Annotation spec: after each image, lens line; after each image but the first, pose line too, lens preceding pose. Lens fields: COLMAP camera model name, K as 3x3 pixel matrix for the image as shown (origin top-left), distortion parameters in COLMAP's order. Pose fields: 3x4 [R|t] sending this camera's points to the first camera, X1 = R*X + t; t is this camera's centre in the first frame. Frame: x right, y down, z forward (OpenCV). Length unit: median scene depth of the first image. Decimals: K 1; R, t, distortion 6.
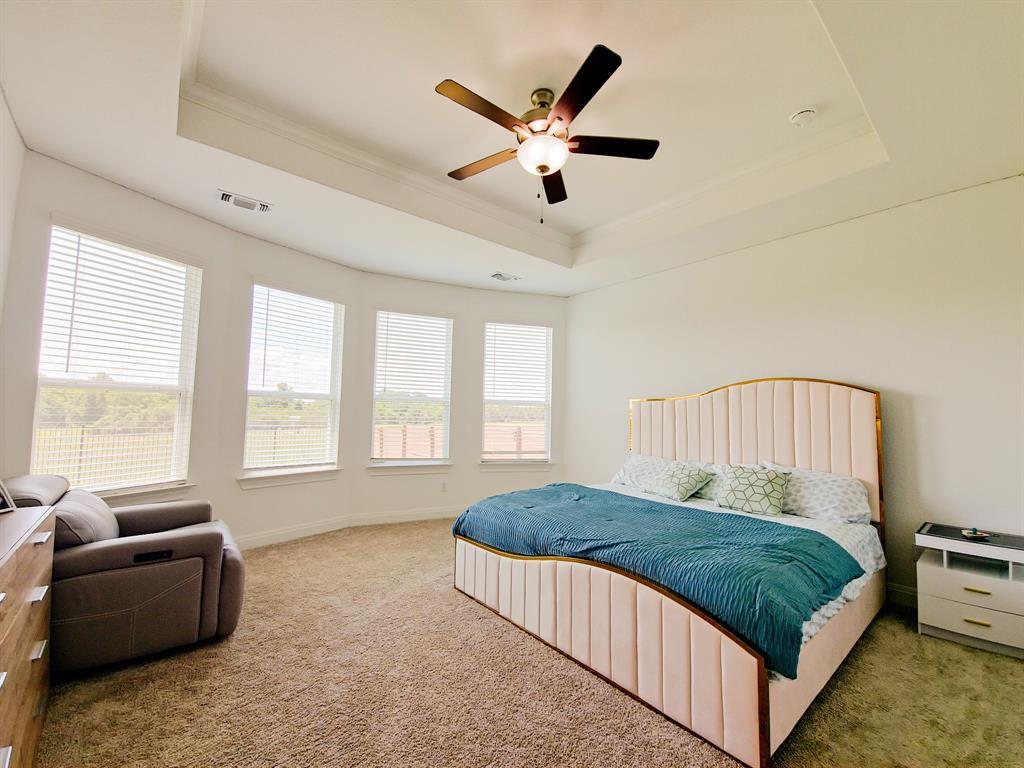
lens RADIAL K [[419.9, 0, 514.3], [0, 419.9, 386.8], [0, 0, 1]] dist [-0.001621, -0.000208]
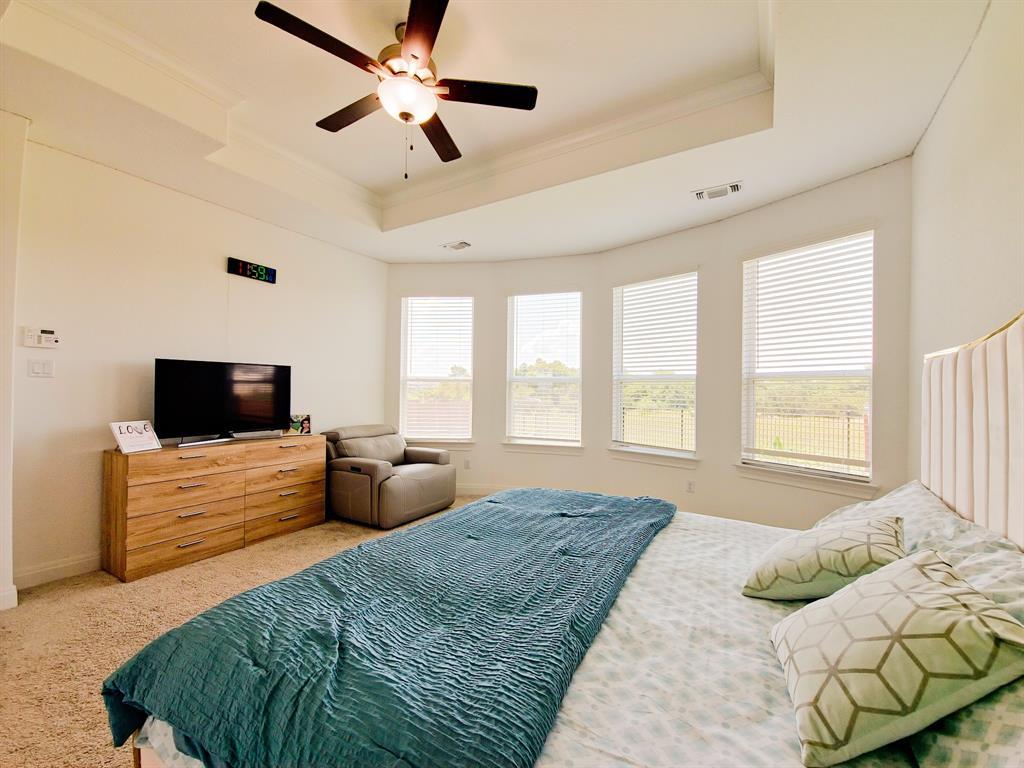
lens RADIAL K [[419.9, 0, 514.3], [0, 419.9, 386.8], [0, 0, 1]] dist [-0.001621, -0.000208]
pose [[0.325602, -0.026860, -0.945125, 0.540846], [0.059612, 0.998191, -0.007831, 0.041933], [0.943626, -0.053791, 0.326614, 0.499412]]
